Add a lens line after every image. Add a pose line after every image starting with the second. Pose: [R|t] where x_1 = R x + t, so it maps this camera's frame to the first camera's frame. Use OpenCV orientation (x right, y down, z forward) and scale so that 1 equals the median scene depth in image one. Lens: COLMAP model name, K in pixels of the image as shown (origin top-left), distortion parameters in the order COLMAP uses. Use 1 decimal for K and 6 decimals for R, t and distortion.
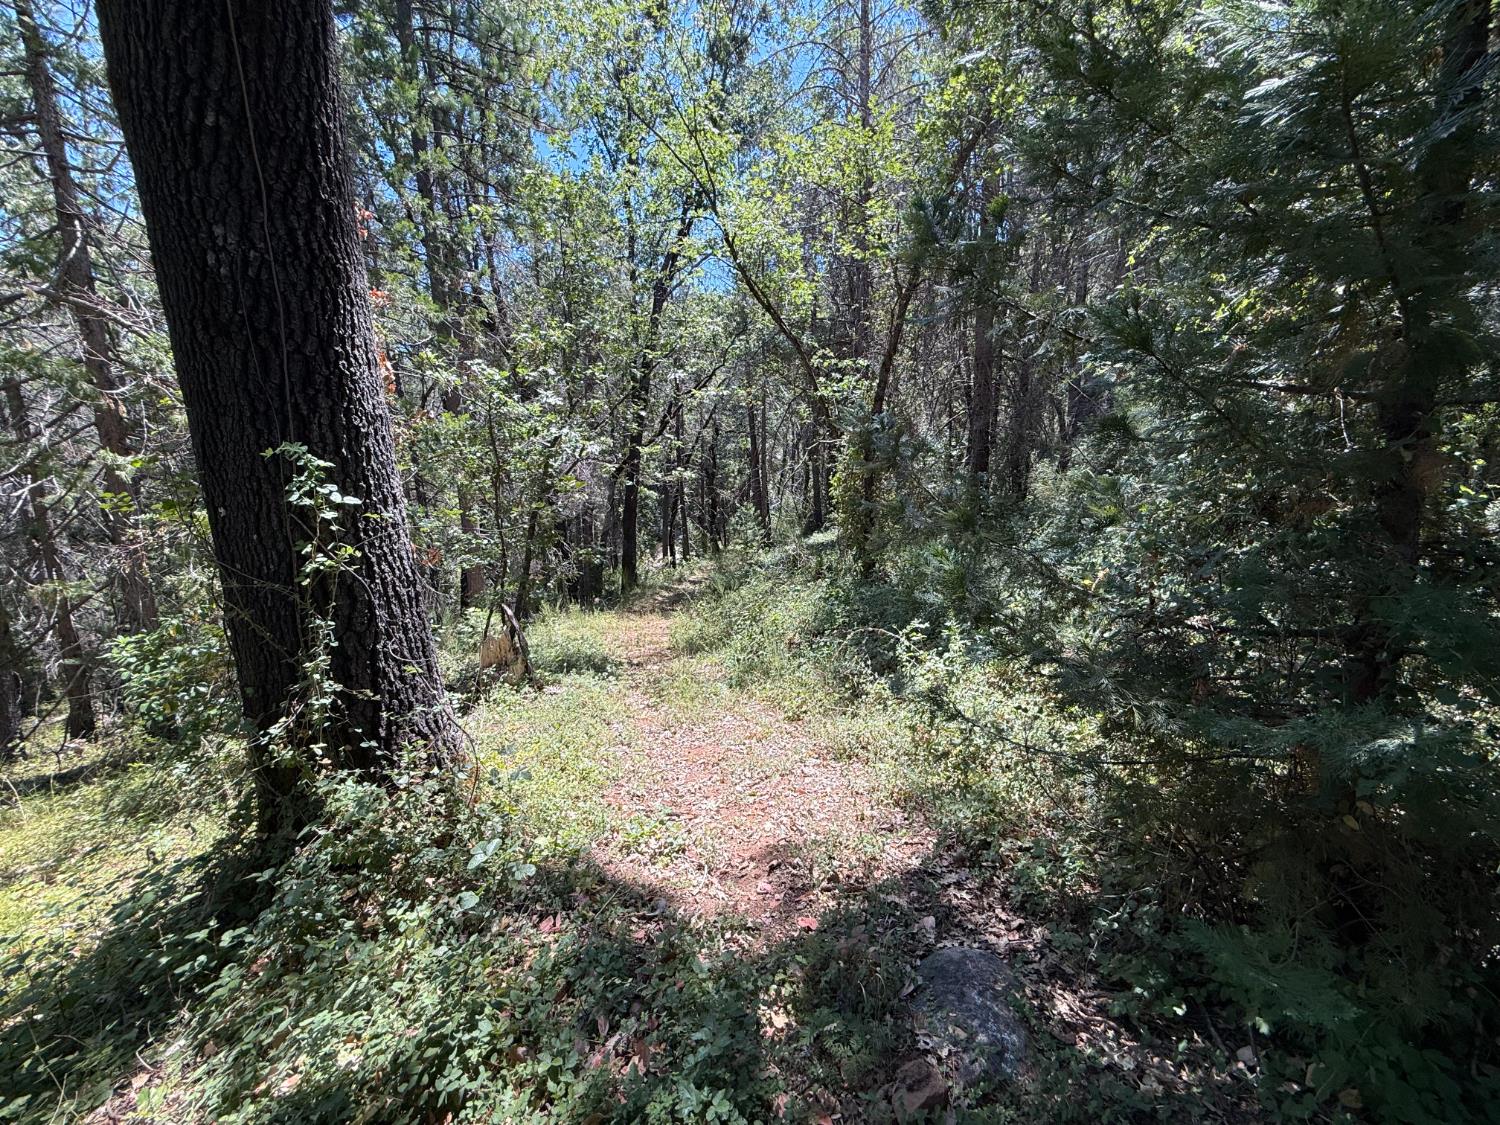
lens RADIAL K [[599.6, 0, 746.8], [0, 599.6, 562.5], [0, 0, 1]] dist [0.001610, -0.000298]
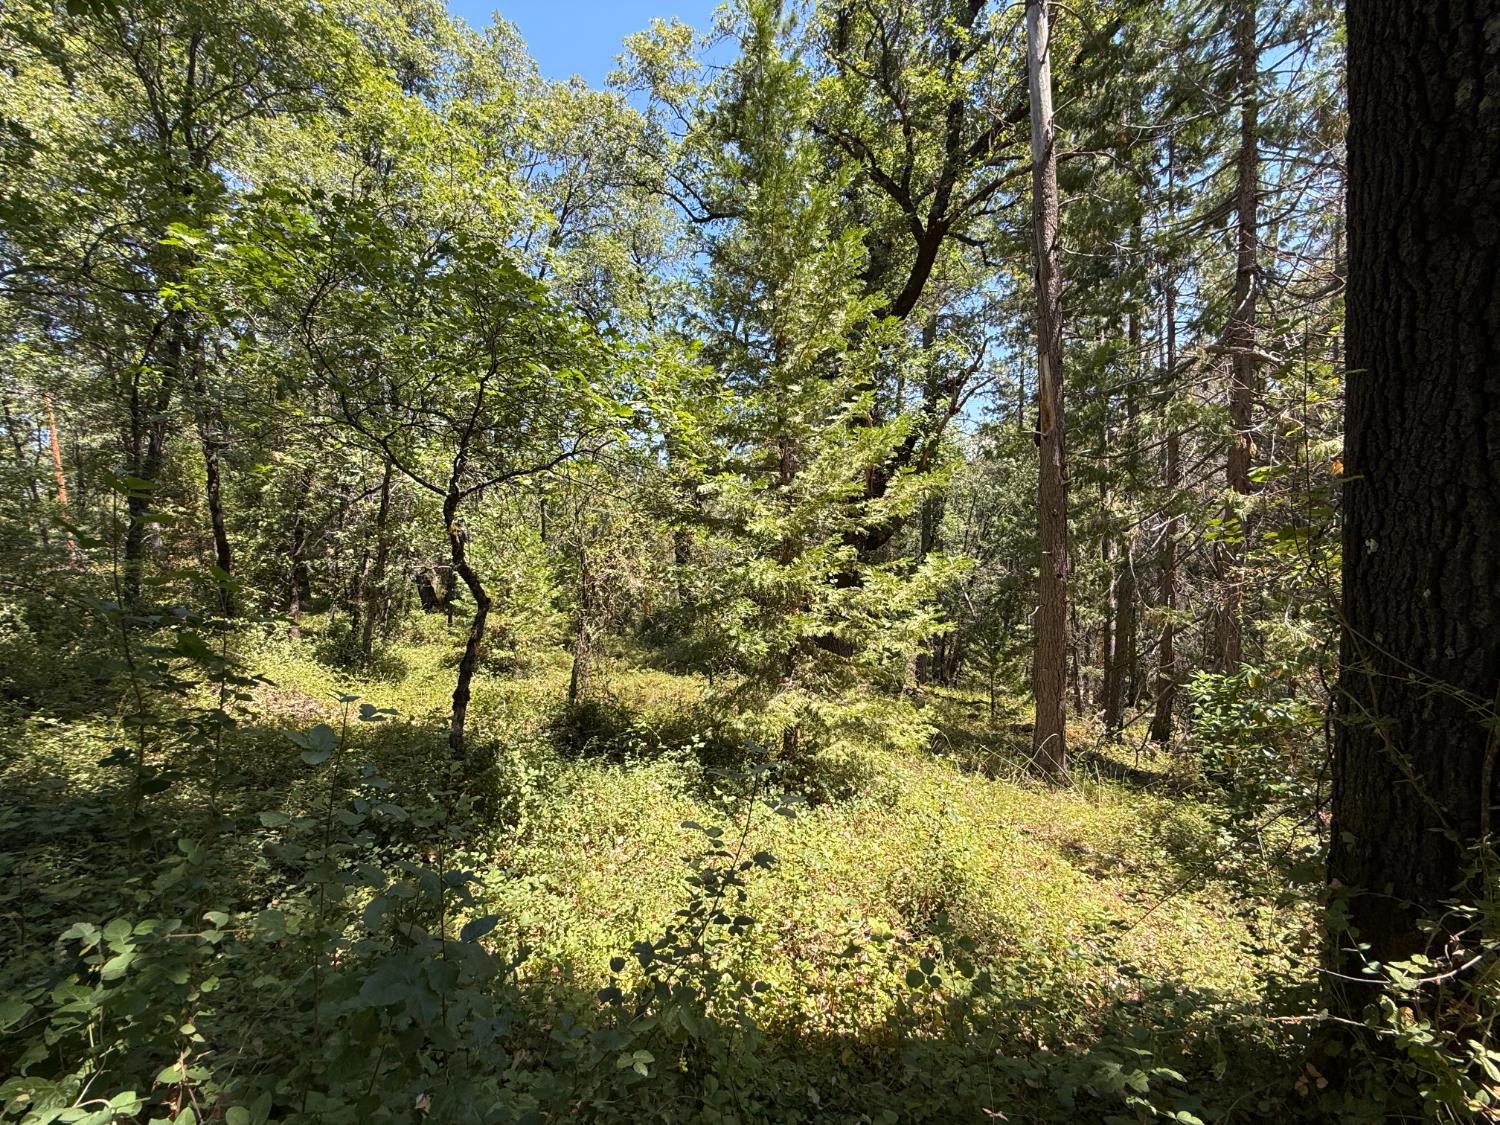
lens RADIAL K [[599.6, 0, 747.0], [0, 599.6, 562.0], [0, 0, 1]] dist [0.001610, -0.000298]
pose [[0.084999, 0.081987, -0.993002, -0.113081], [-0.159434, 0.984887, 0.067670, -0.002743], [0.983543, 0.152567, 0.096786, 0.112157]]
